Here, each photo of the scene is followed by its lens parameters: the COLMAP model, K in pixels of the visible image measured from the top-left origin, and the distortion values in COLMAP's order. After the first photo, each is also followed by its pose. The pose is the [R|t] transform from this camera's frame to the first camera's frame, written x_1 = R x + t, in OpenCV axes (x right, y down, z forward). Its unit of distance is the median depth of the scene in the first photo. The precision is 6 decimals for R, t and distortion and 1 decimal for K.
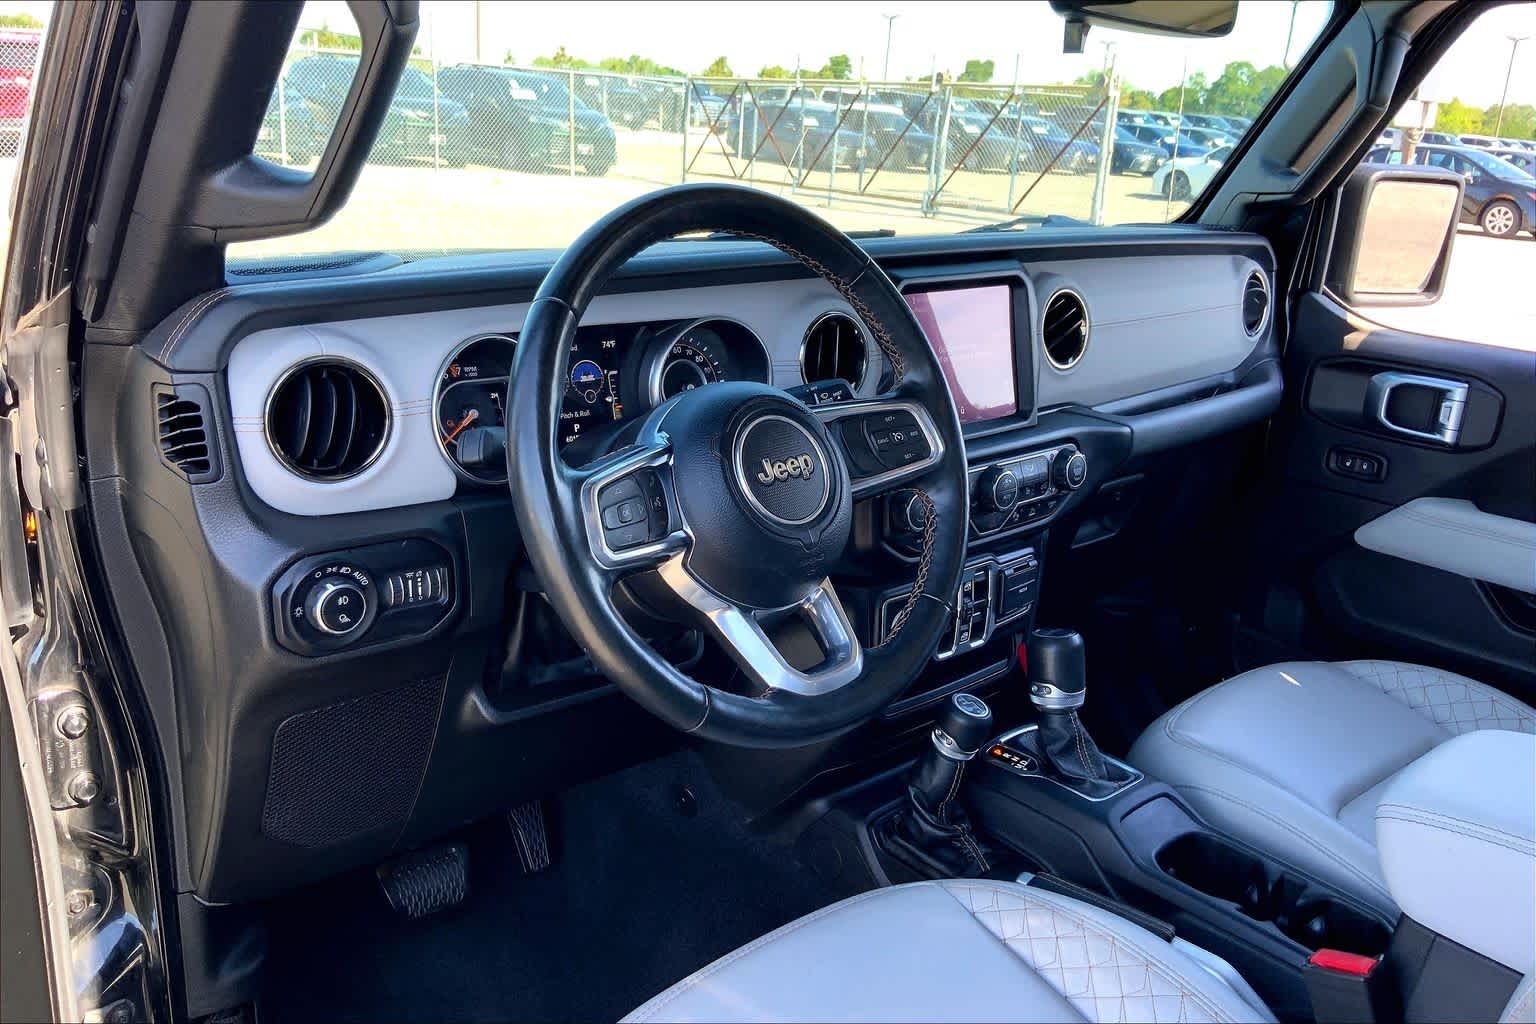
lens RADIAL K [[1287.5, 0, 768.0], [0, 1287.5, 512.0], [0, 0, 1]] dist [0.120866, -0.249567]
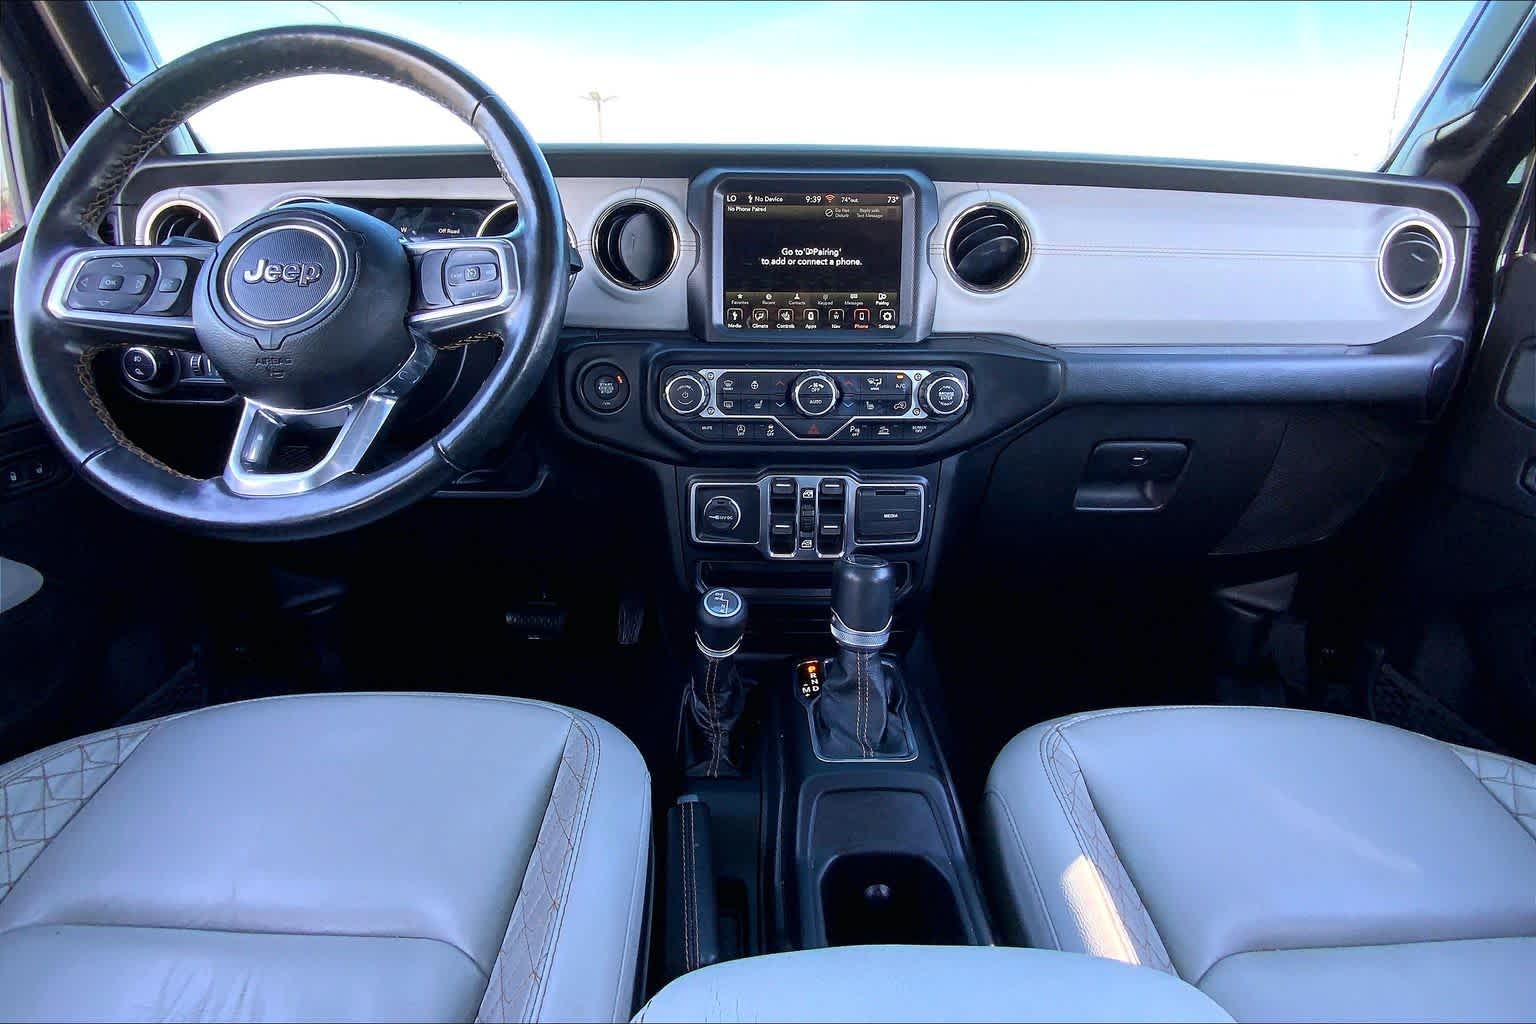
lens RADIAL K [[624.9, 0, 745.3], [0, 624.9, 444.6], [0, 0, 1]] dist [0.032972, -0.024548]
pose [[0.745306, 0.141268, -0.651584, 0.426035], [-0.173538, 0.984713, 0.014993, 0.019918], [0.643741, 0.101900, 0.758428, 0.582779]]
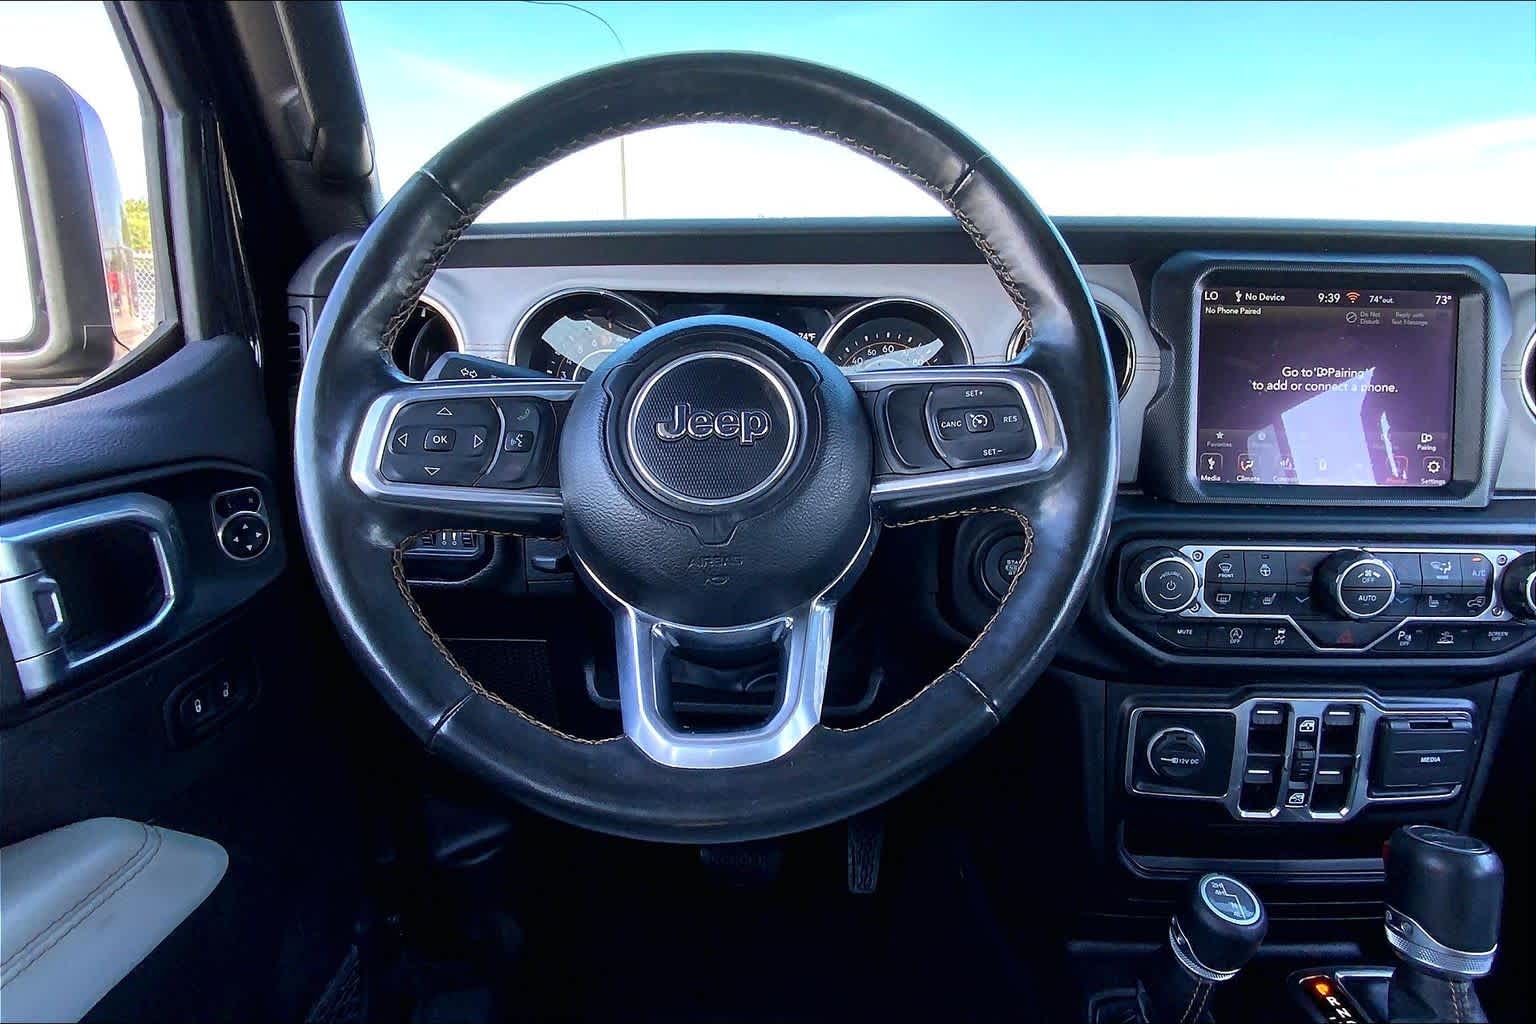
lens RADIAL K [[834.9, 0, 812.4], [0, 834.9, 524.6], [0, 0, 1]] dist [-0.003846, 0.000154]
pose [[0.744410, 0.114588, -0.657817, 0.233535], [-0.182057, 0.982670, -0.034847, 0.015557], [0.642424, 0.145701, 0.752371, 0.478424]]
